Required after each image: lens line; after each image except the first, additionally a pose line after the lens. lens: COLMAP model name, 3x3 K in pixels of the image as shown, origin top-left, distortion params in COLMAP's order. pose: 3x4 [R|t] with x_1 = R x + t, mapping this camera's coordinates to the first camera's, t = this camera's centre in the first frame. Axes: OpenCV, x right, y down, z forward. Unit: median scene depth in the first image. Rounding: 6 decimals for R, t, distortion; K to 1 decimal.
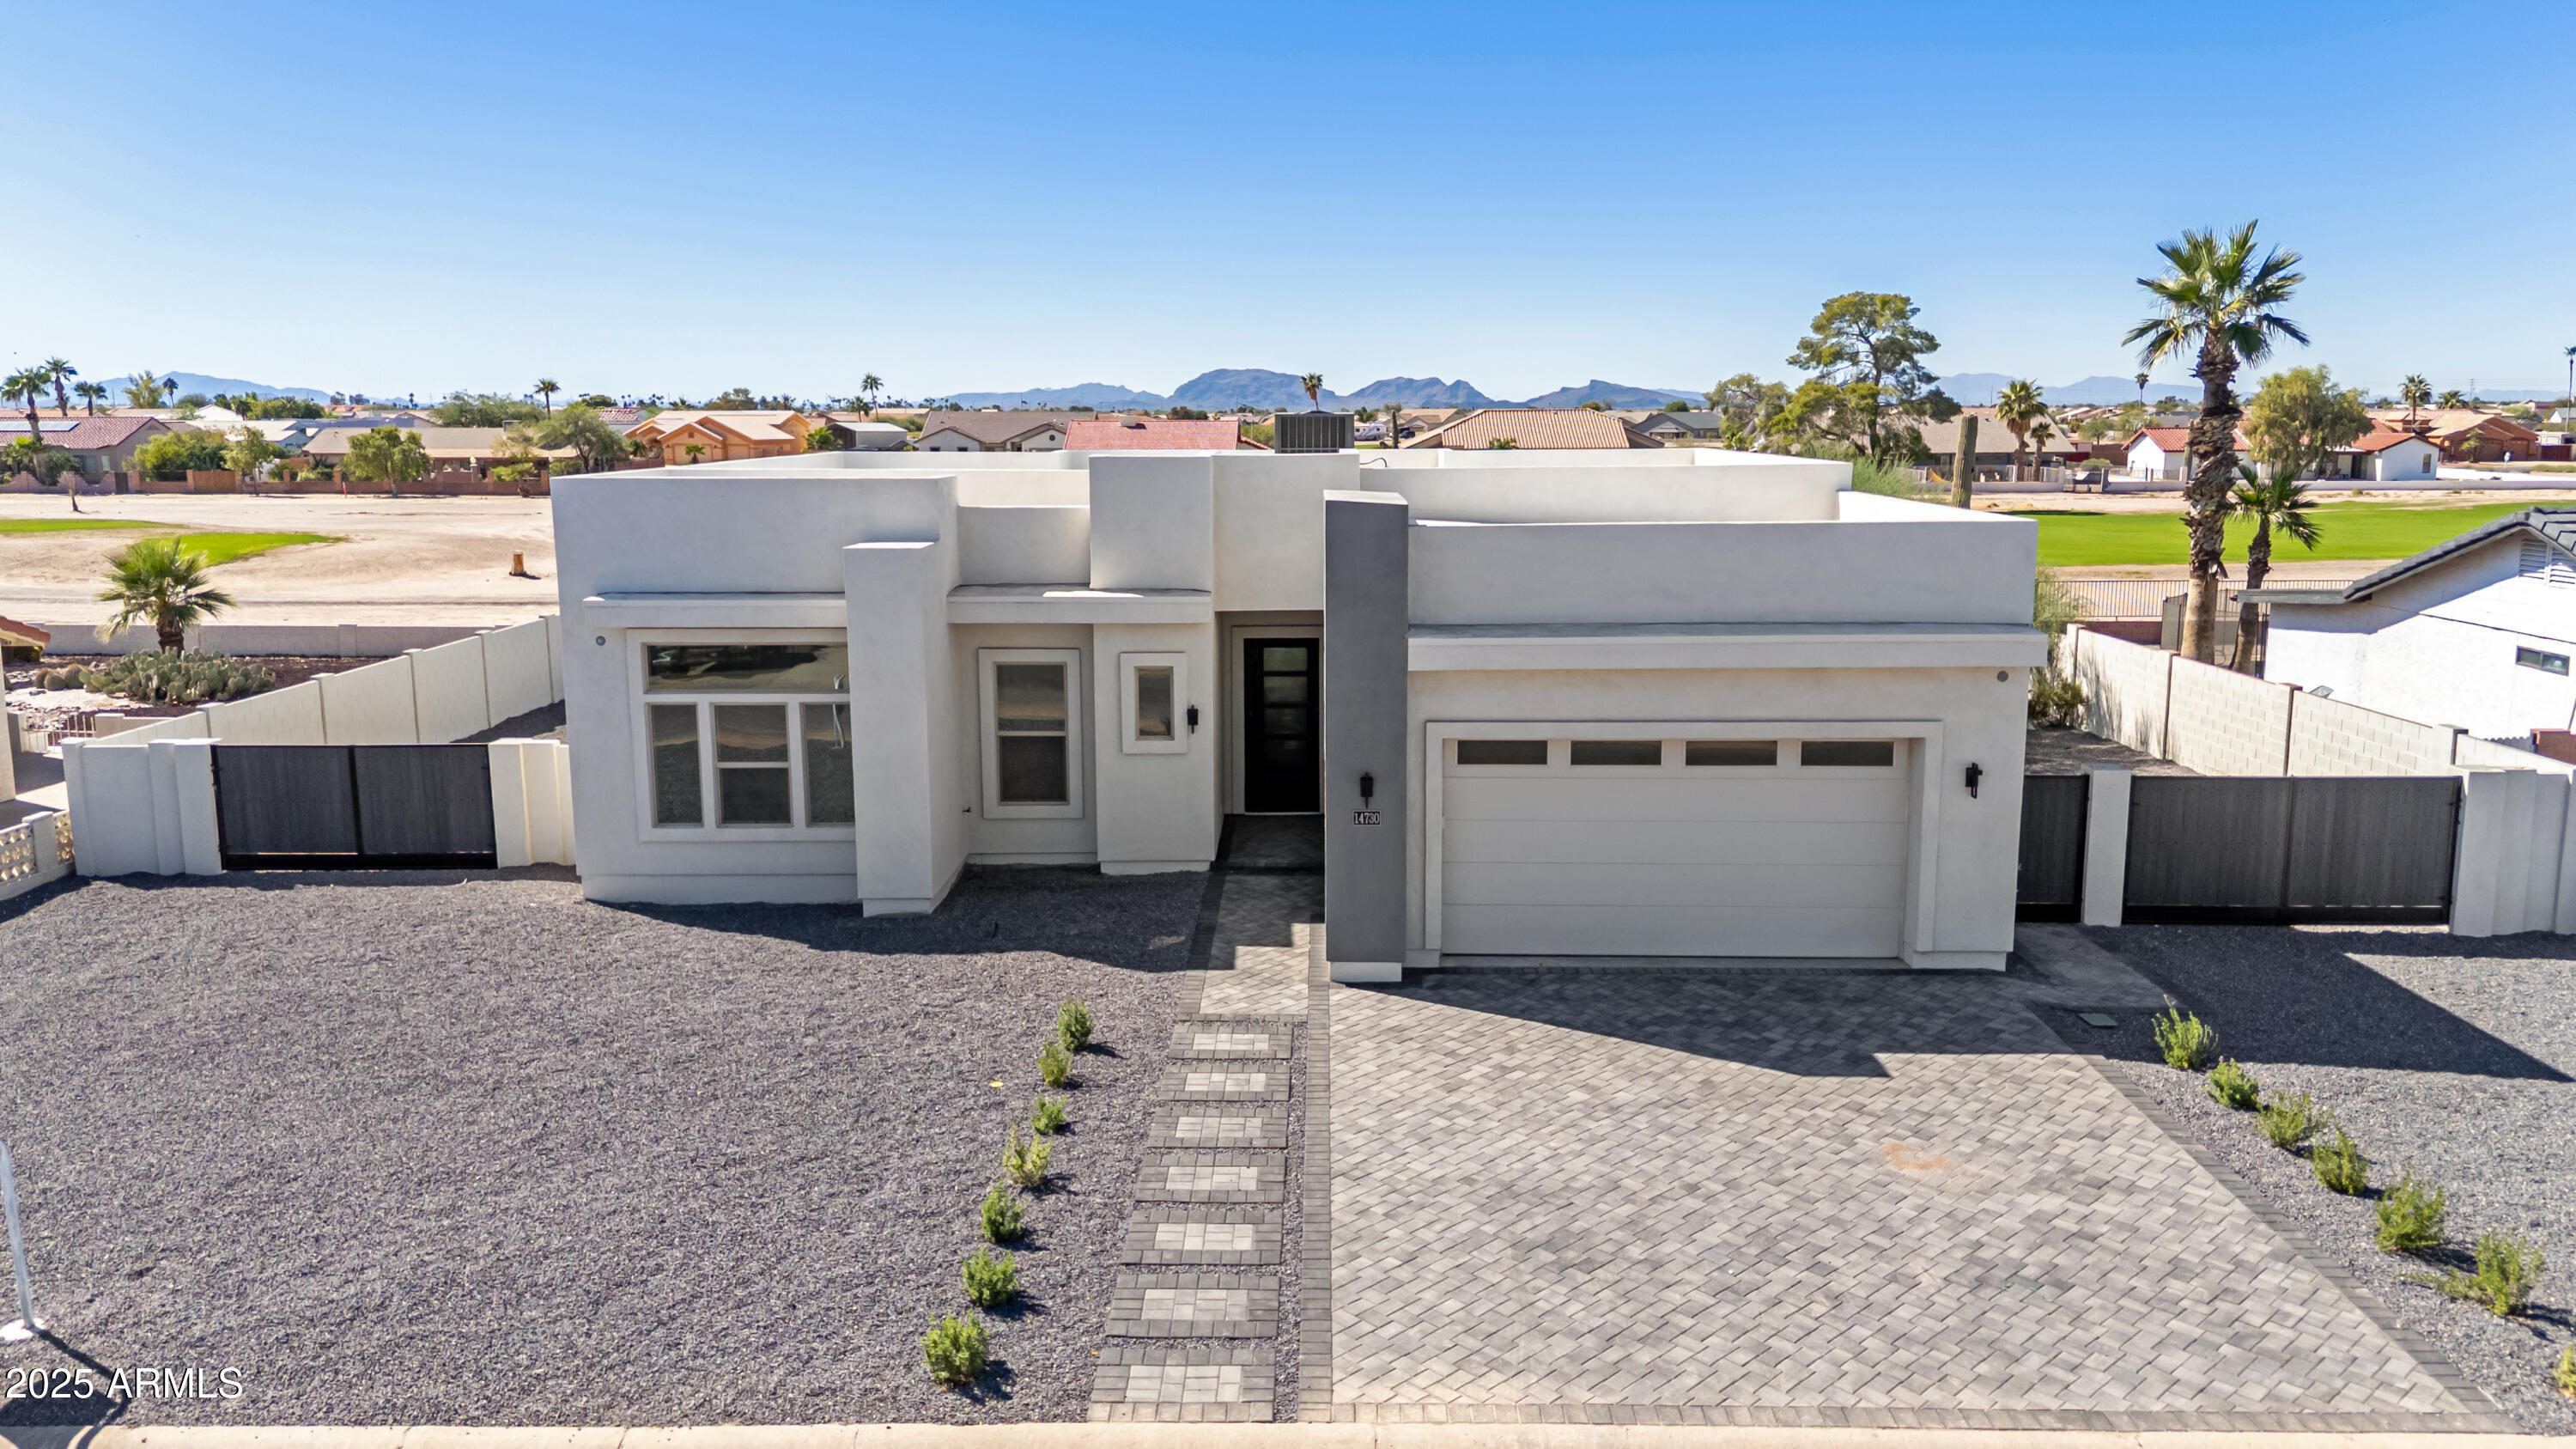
lens RADIAL K [[1885.7, 0, 1288.0], [0, 1885.7, 724.5], [0, 0, 1]] dist [0.087371, -0.090762]
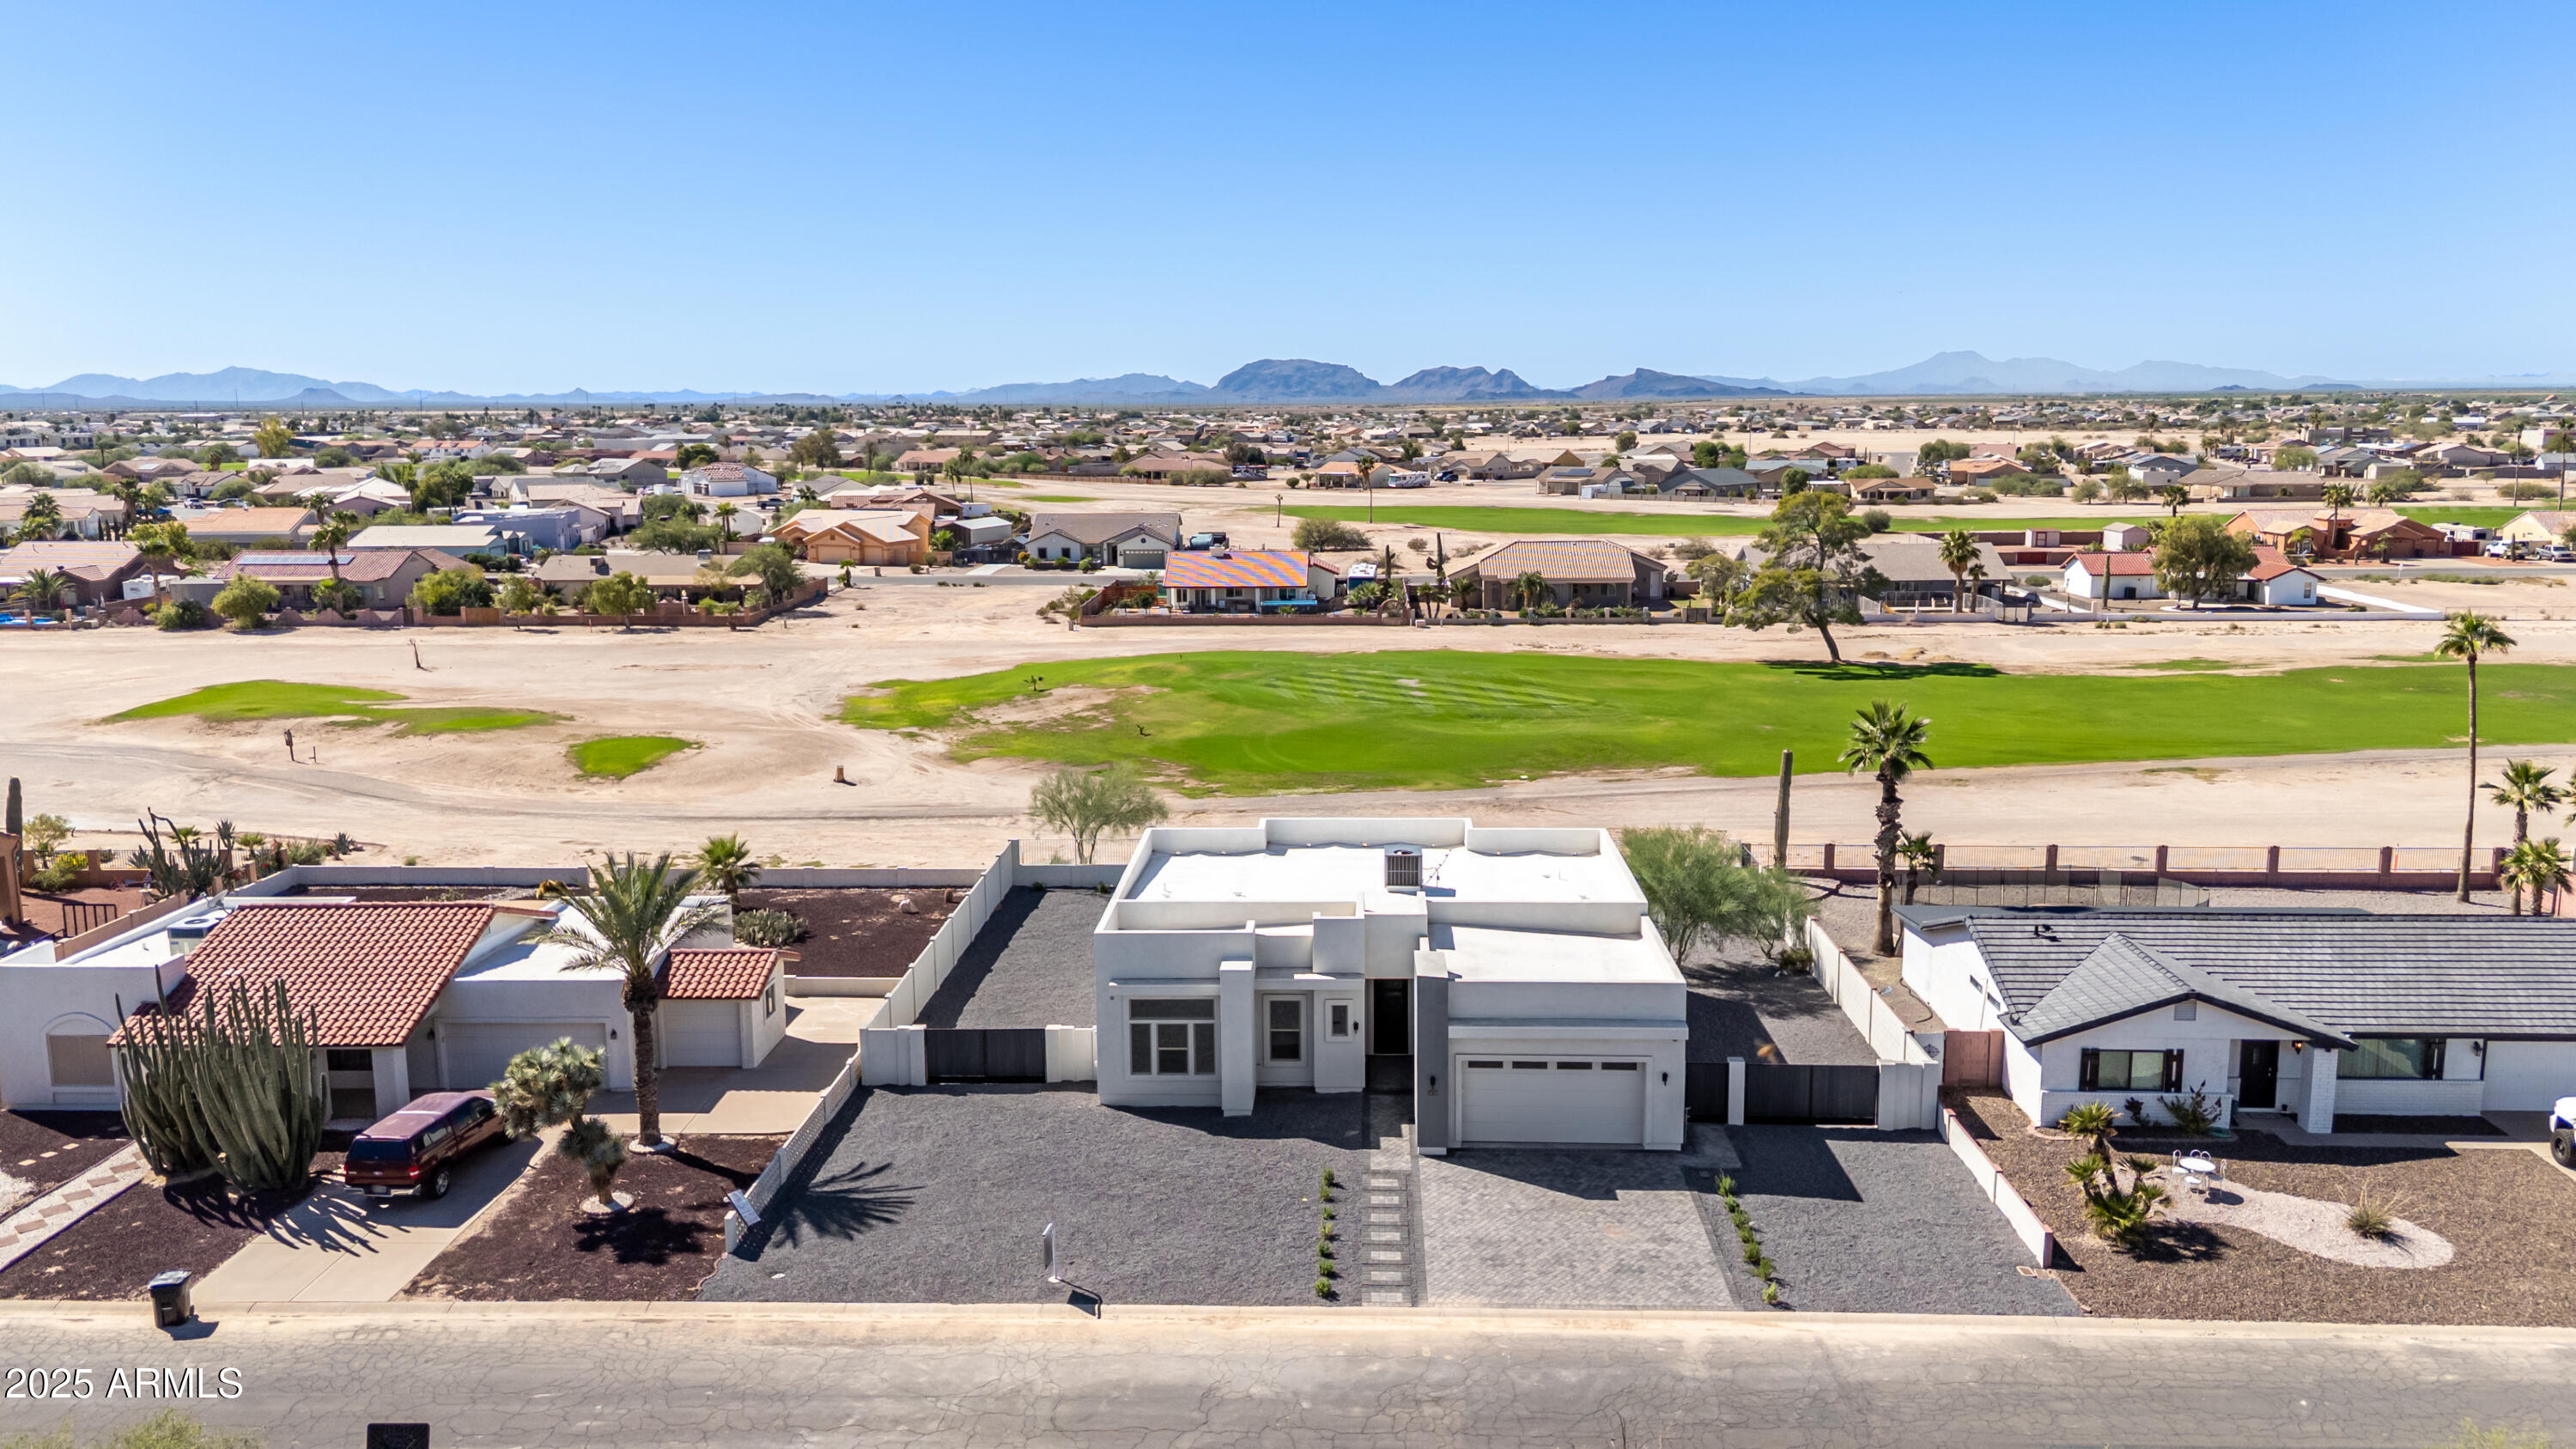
lens RADIAL K [[1885.7, 0, 1288.0], [0, 1885.7, 724.5], [0, 0, 1]] dist [0.087371, -0.090762]
pose [[0.999728, -0.000886, -0.023297, -0.082357], [0.001008, 0.999986, 0.005209, -0.401441], [0.023292, -0.005231, 0.999715, -1.375364]]
